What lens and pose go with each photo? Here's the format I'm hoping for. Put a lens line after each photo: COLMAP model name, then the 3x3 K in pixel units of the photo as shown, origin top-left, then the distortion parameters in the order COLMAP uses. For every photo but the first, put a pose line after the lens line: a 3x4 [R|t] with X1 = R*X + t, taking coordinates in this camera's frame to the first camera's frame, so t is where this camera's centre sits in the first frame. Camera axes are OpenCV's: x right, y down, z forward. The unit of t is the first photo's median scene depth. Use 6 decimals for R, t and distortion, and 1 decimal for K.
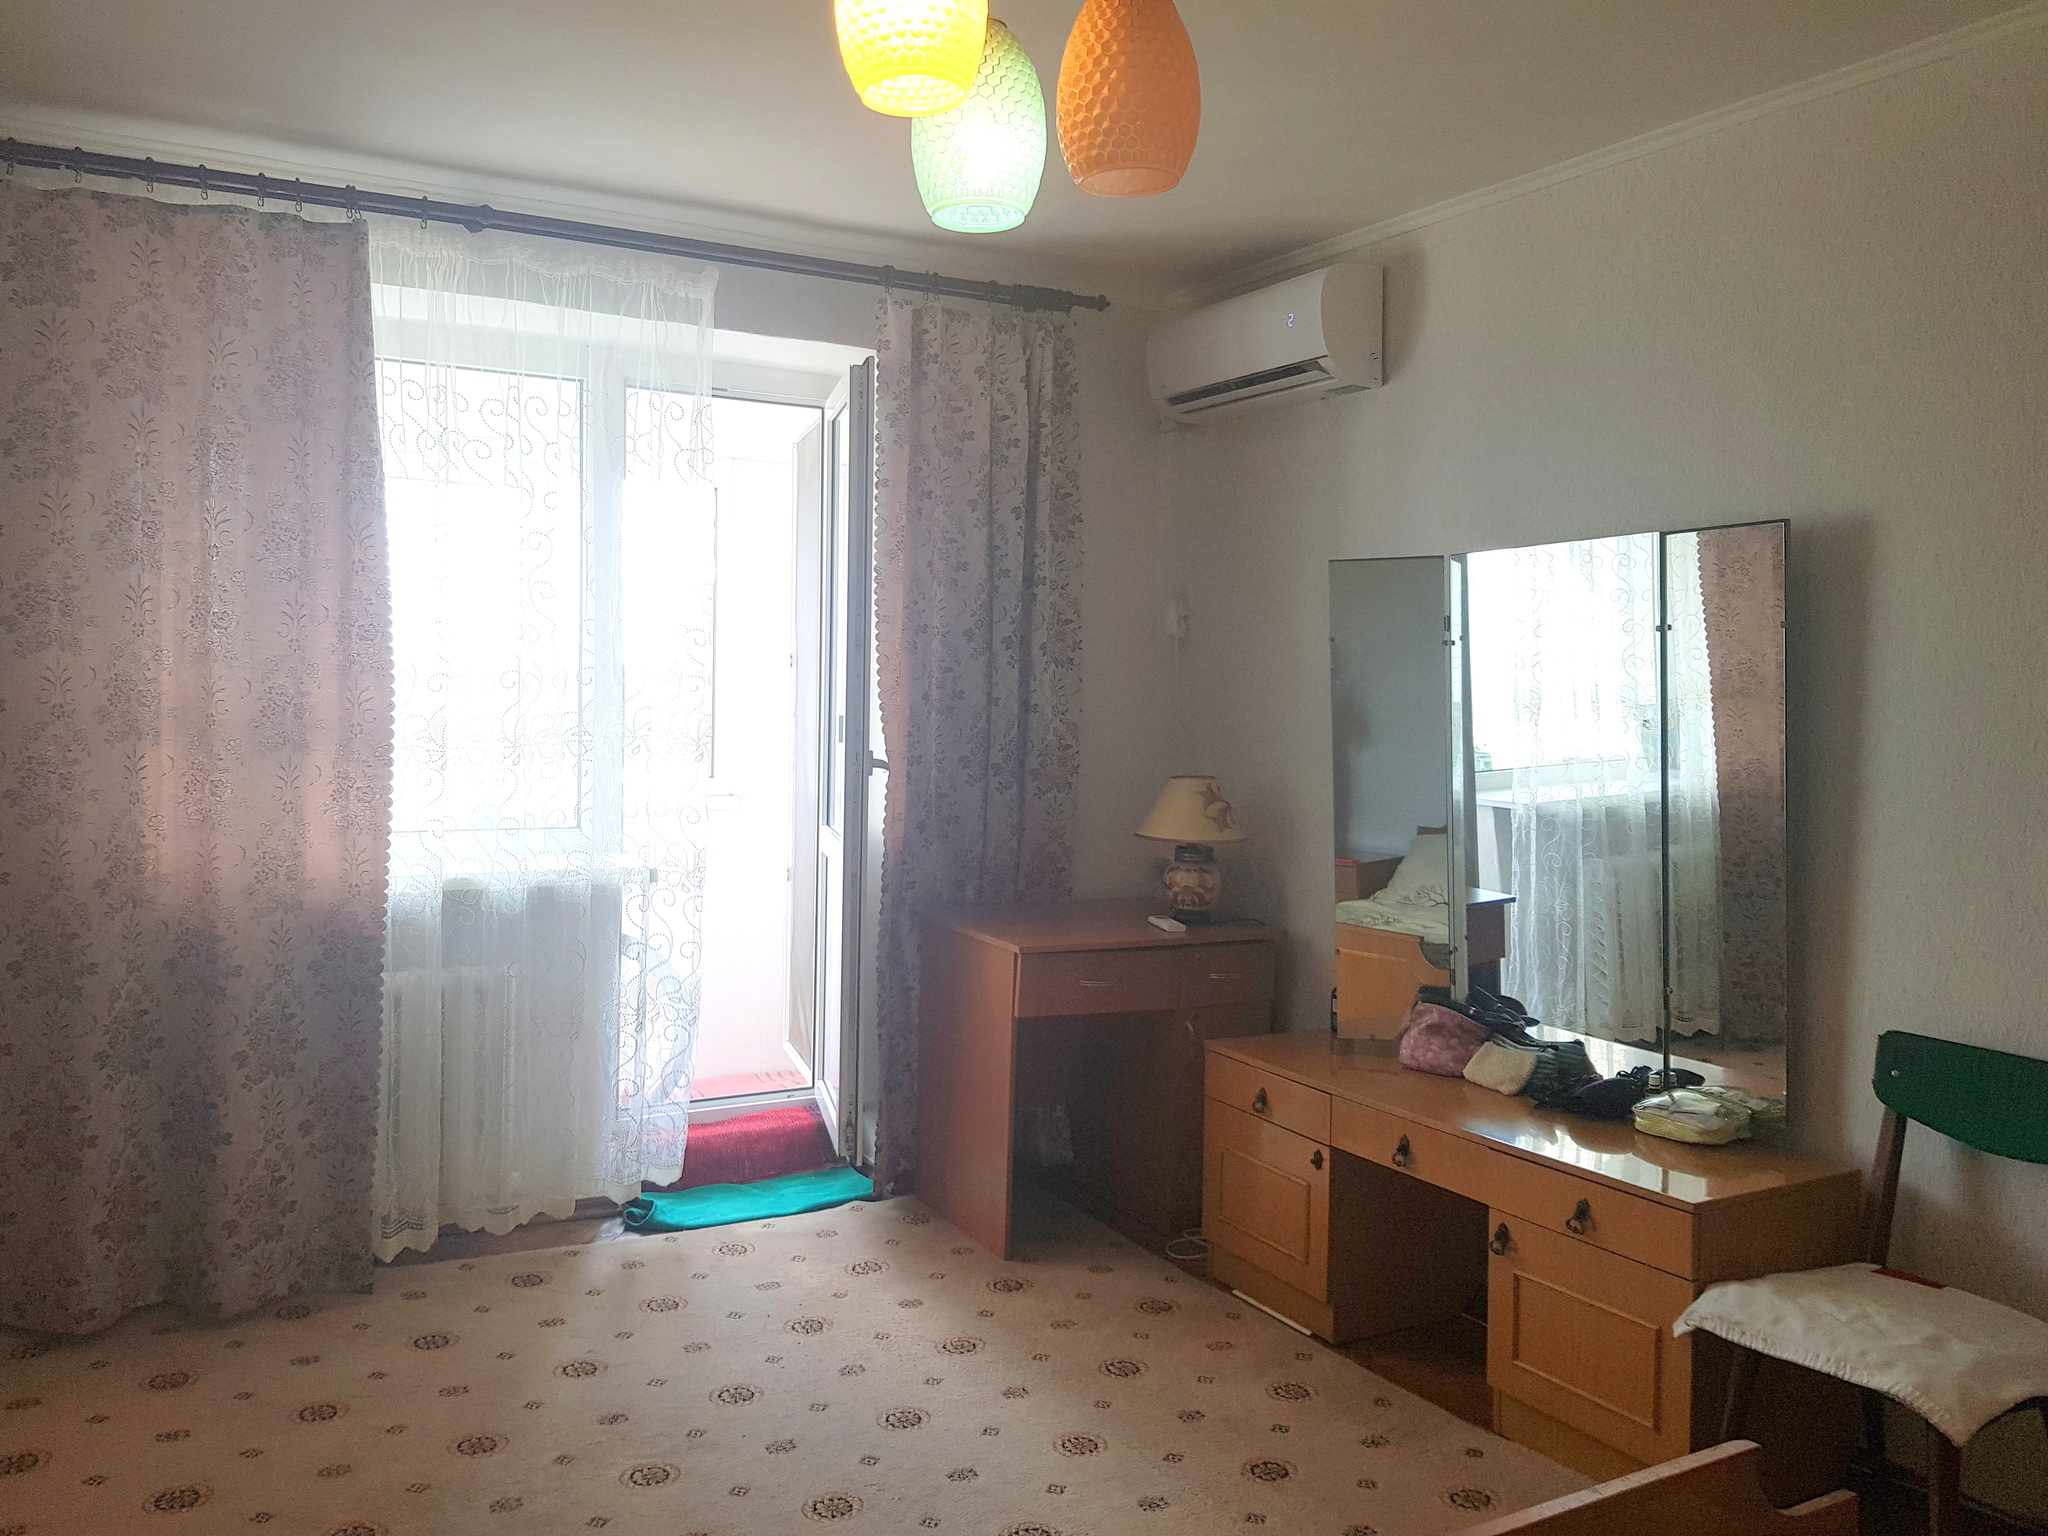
lens RADIAL K [[1623.5, 0, 1022.0], [0, 1623.5, 711.6], [0, 0, 1]] dist [-0.002118, -0.007782]
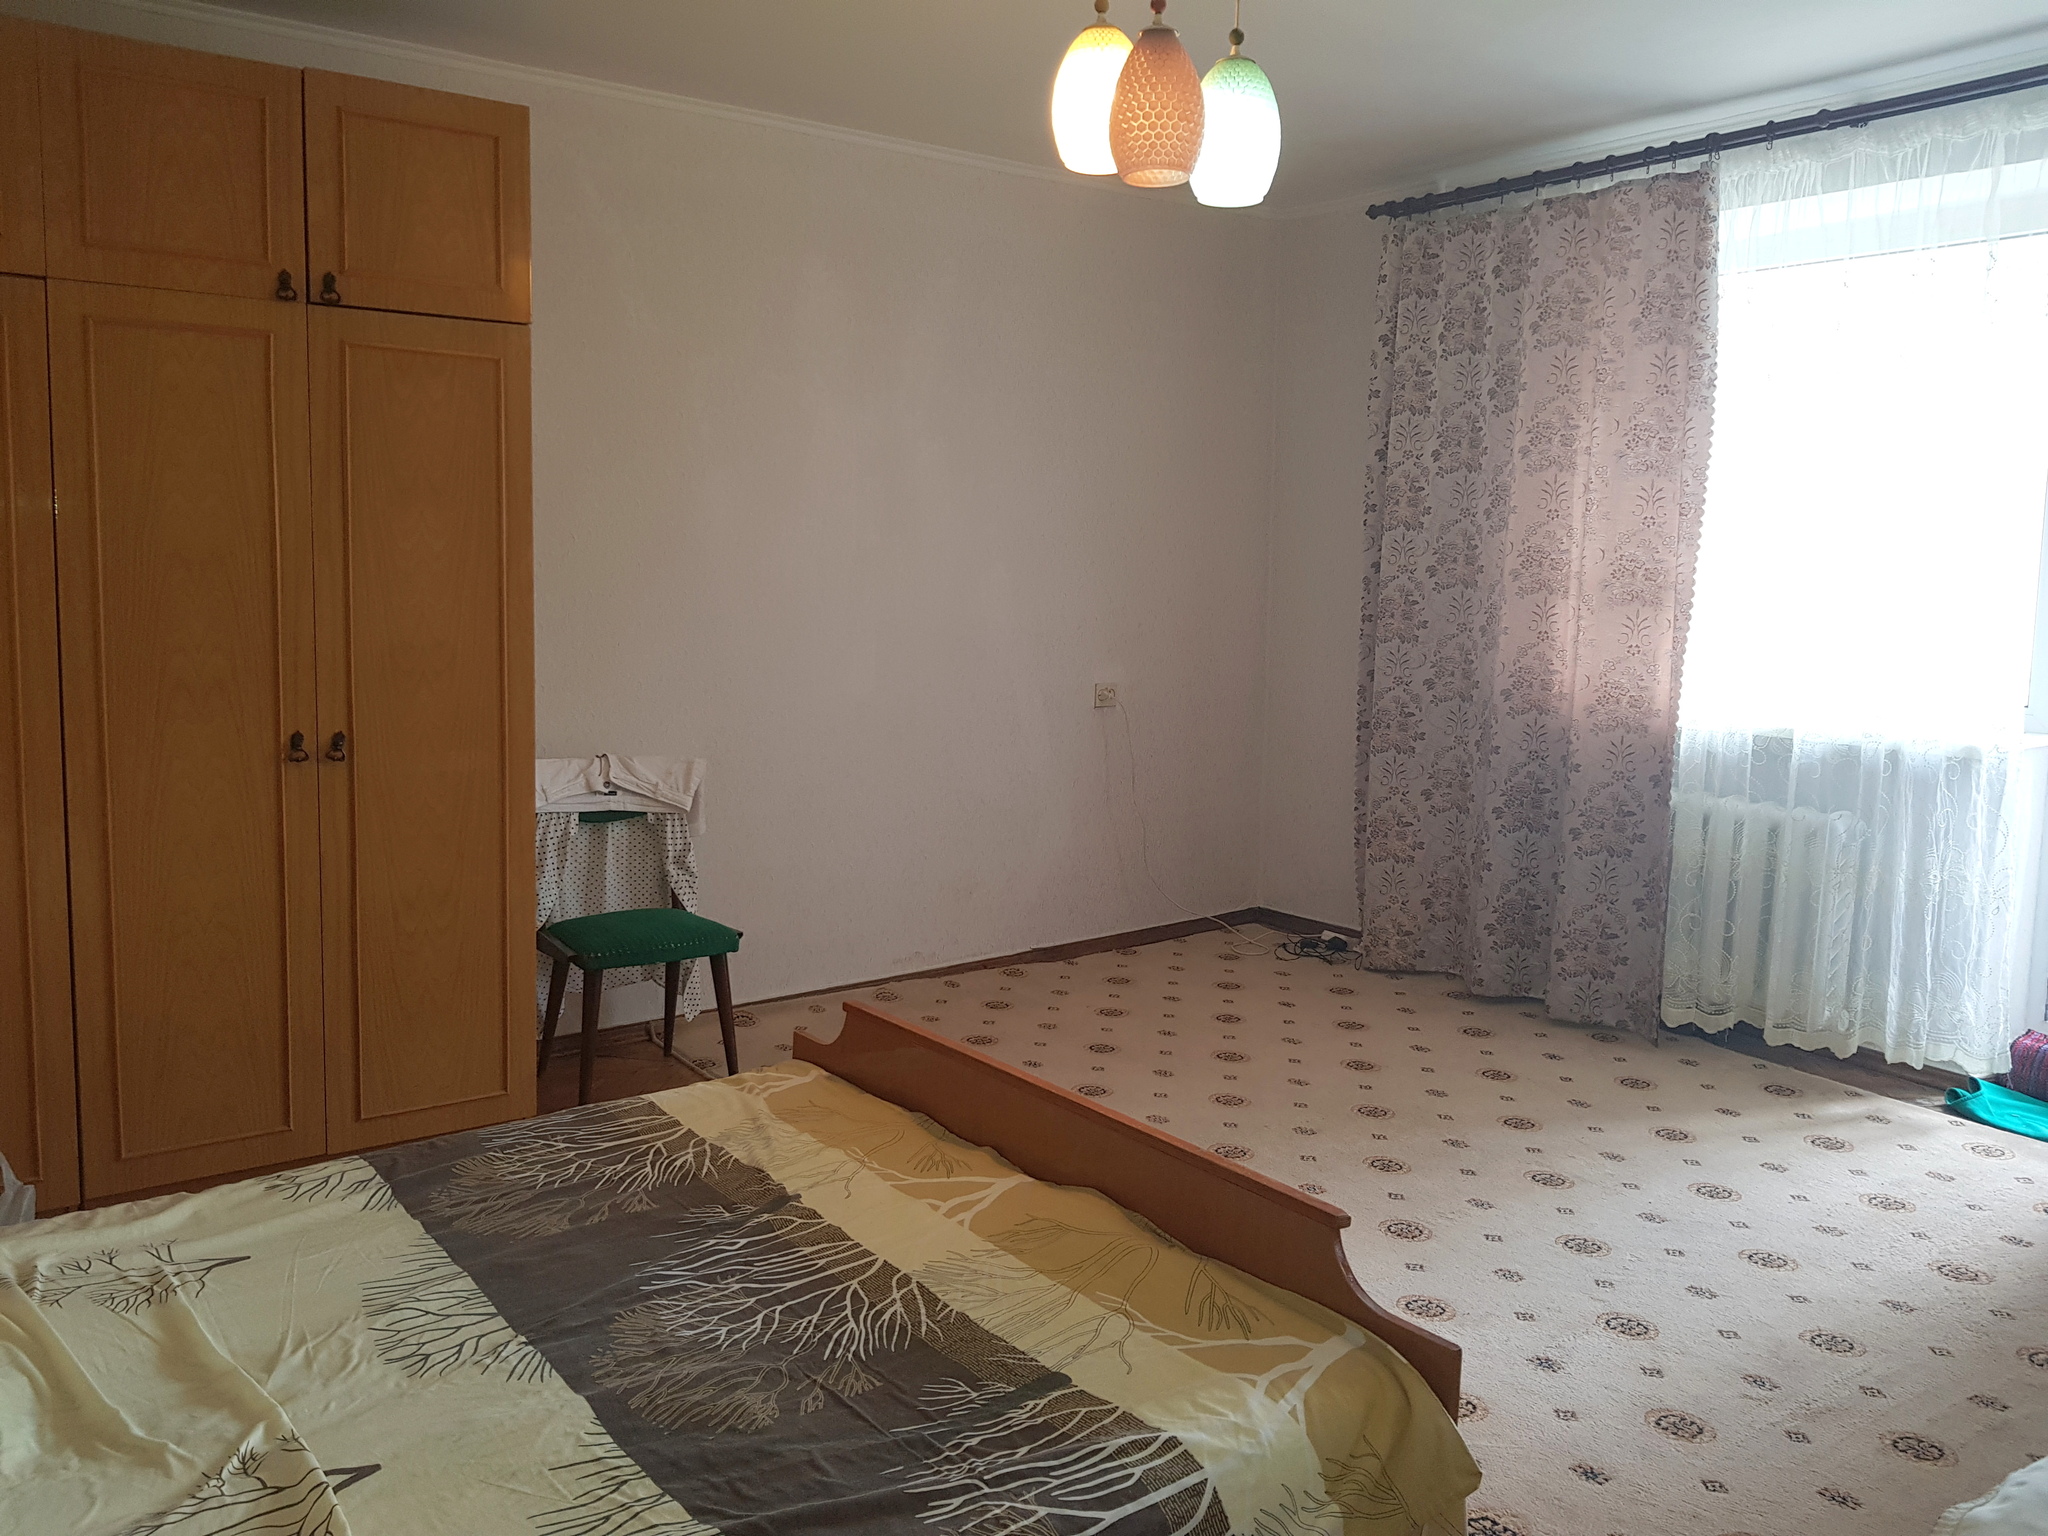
lens RADIAL K [[1654.9, 0, 1025.9], [0, 1654.9, 713.0], [0, 0, 1]] dist [0.048042, -0.002716]
pose [[0.152895, 0.080044, -0.984995, 0.790844], [-0.035632, 0.996513, 0.075449, 0.027195], [0.987600, 0.023561, 0.155214, 0.333310]]
